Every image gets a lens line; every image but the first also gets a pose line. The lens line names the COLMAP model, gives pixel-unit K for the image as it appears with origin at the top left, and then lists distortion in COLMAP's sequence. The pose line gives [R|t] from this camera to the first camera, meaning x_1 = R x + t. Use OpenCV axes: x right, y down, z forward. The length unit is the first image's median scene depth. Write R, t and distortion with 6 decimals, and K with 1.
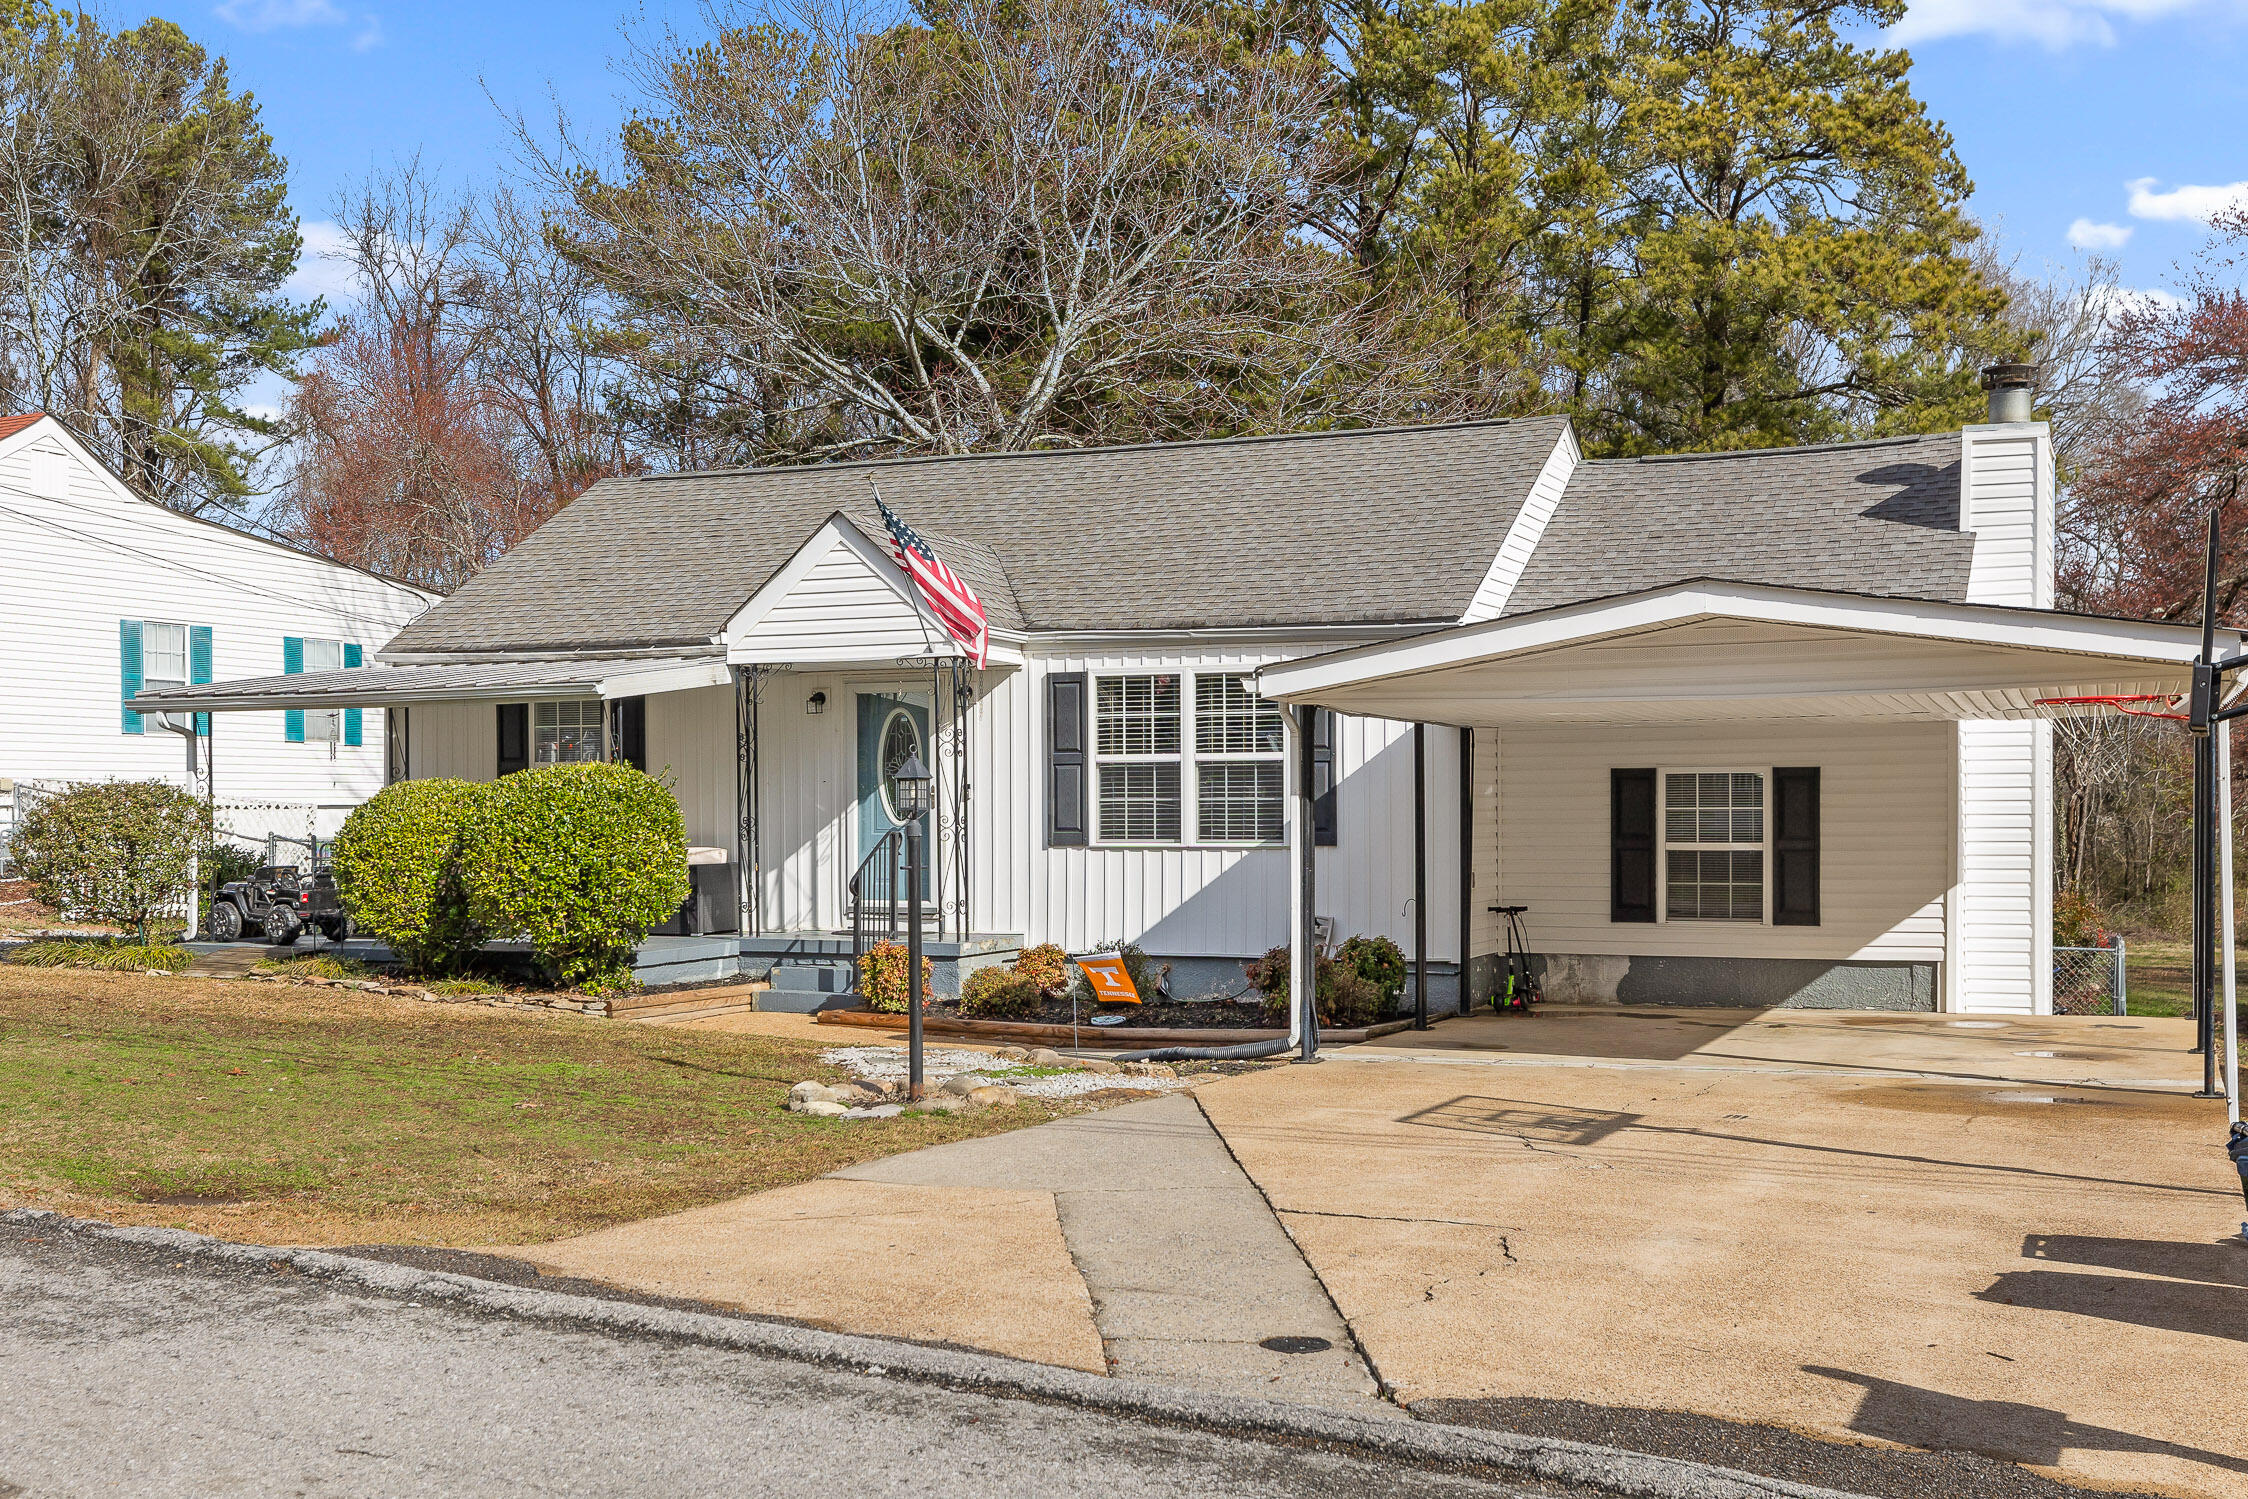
lens RADIAL K [[2160.6, 0, 1122.0], [0, 2160.6, 759.9], [0, 0, 1]] dist [-0.002938, 0.000000]
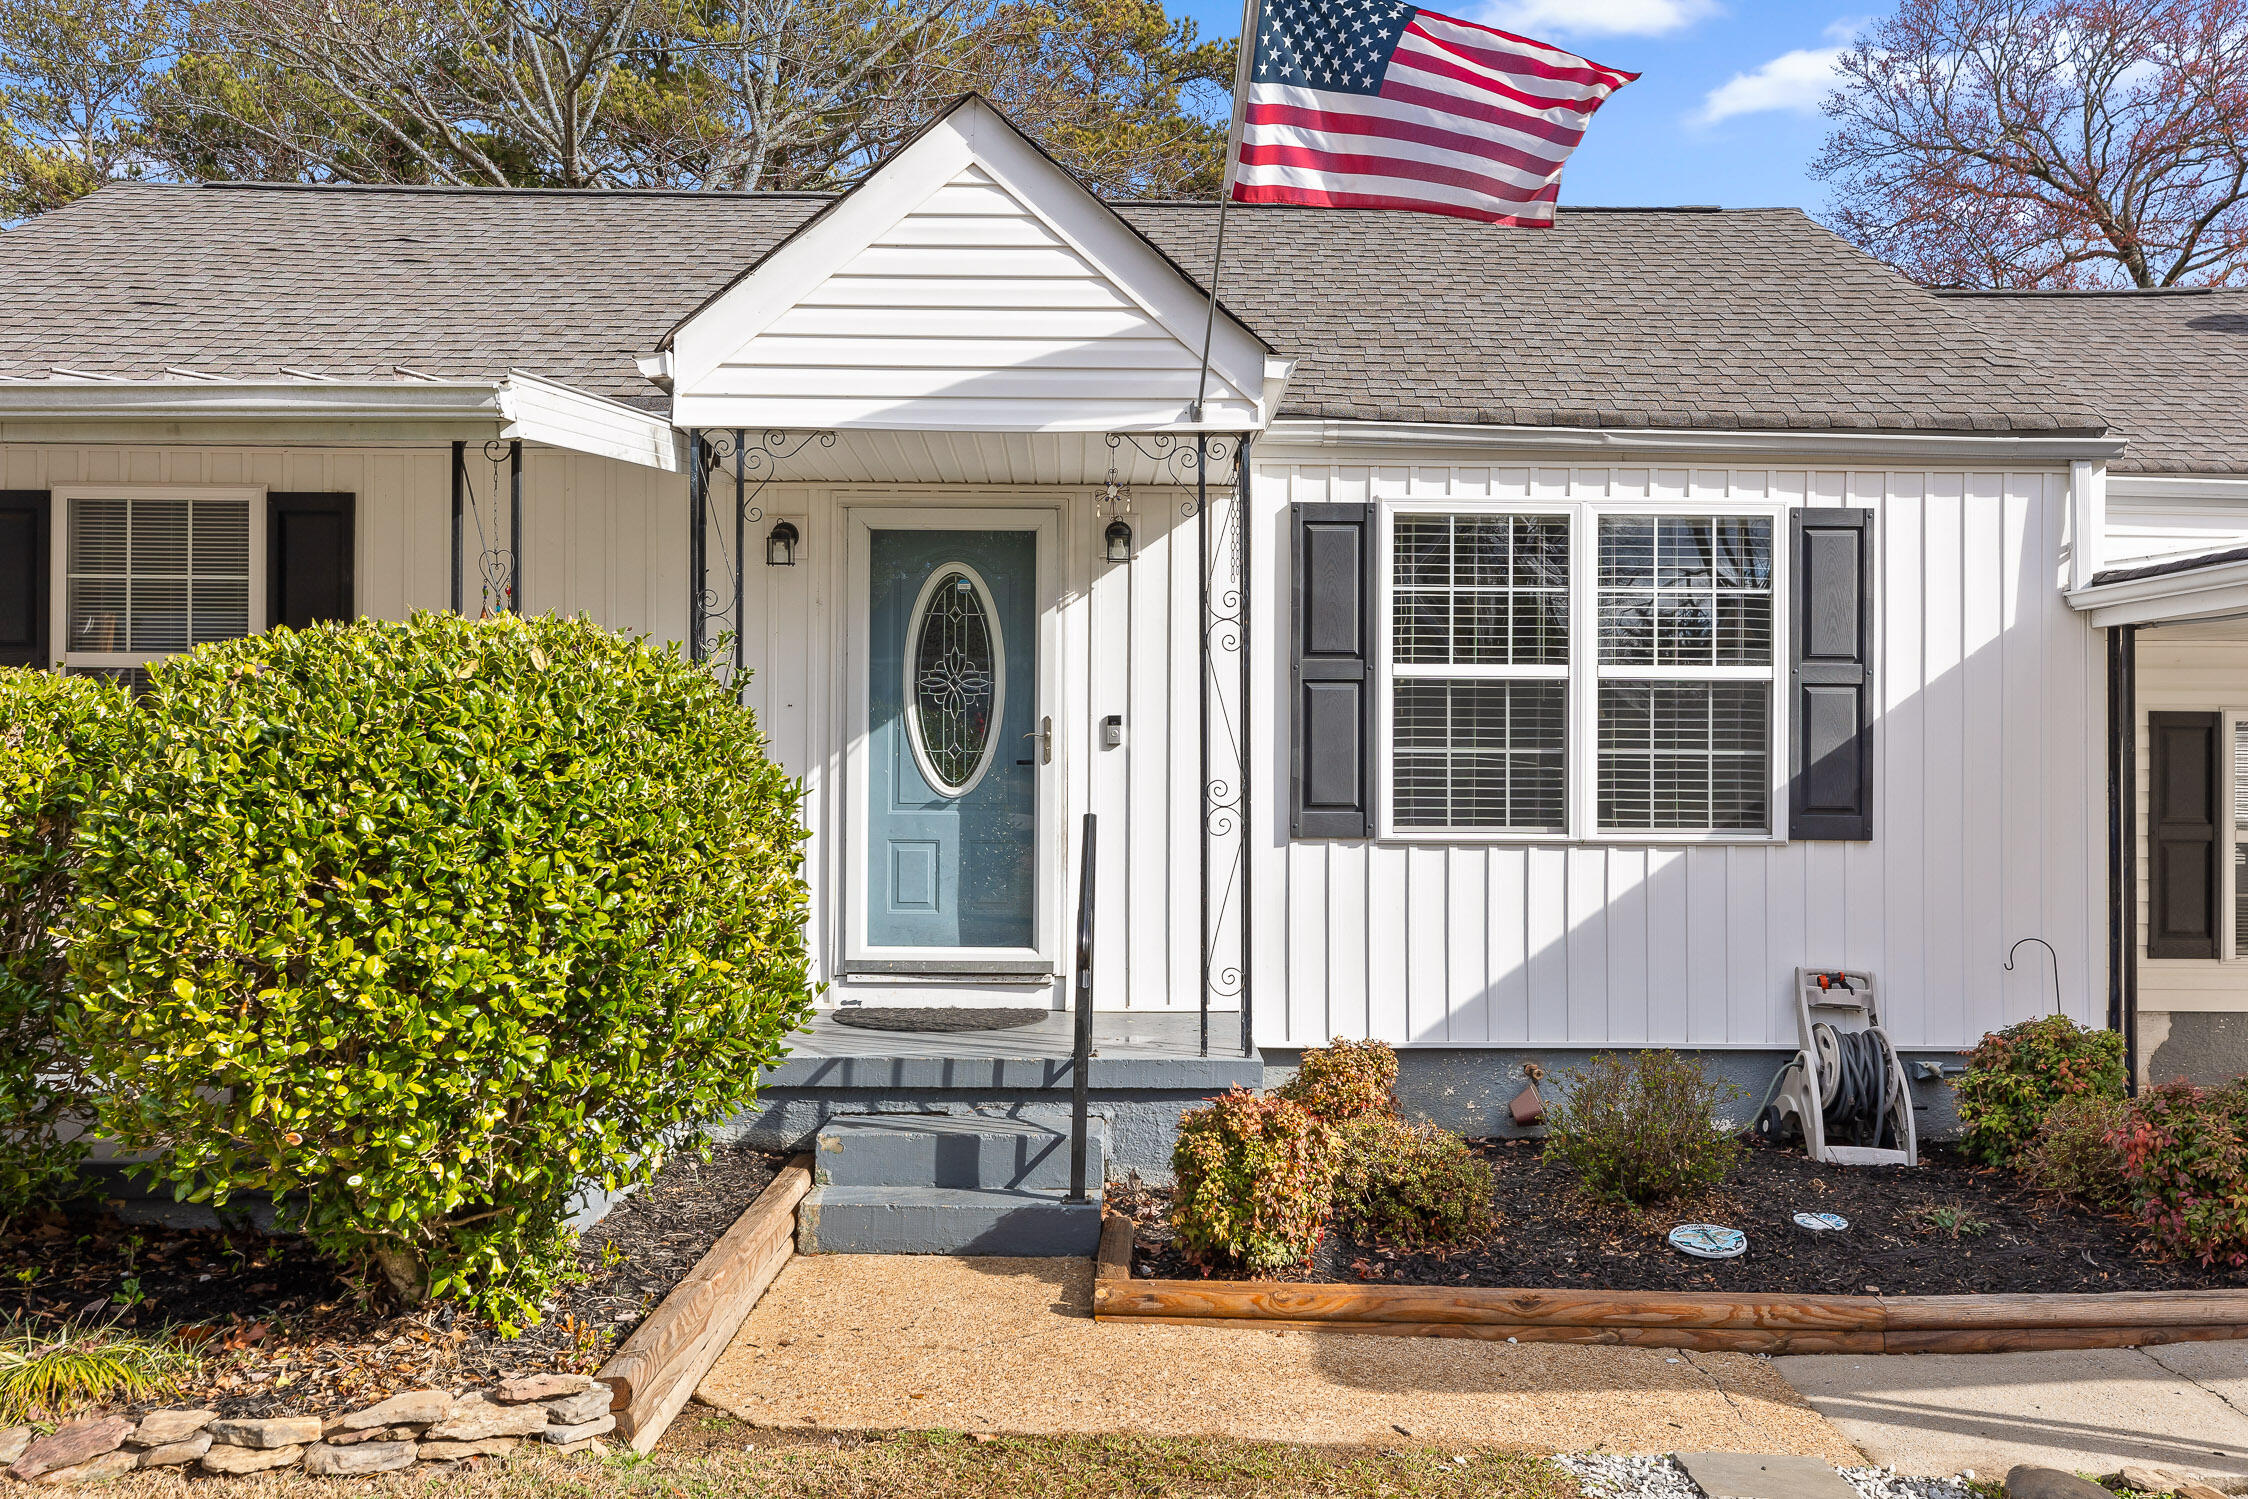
lens RADIAL K [[1710.2, 0, 1127.6], [0, 1710.2, 742.2], [0, 0, 1]] dist [0.046892, 0.001188]
pose [[0.916605, 0.015737, 0.399484, -0.237646], [-0.020086, 0.999776, 0.006701, 0.015258], [-0.399289, -0.014166, 0.916716, 0.651863]]
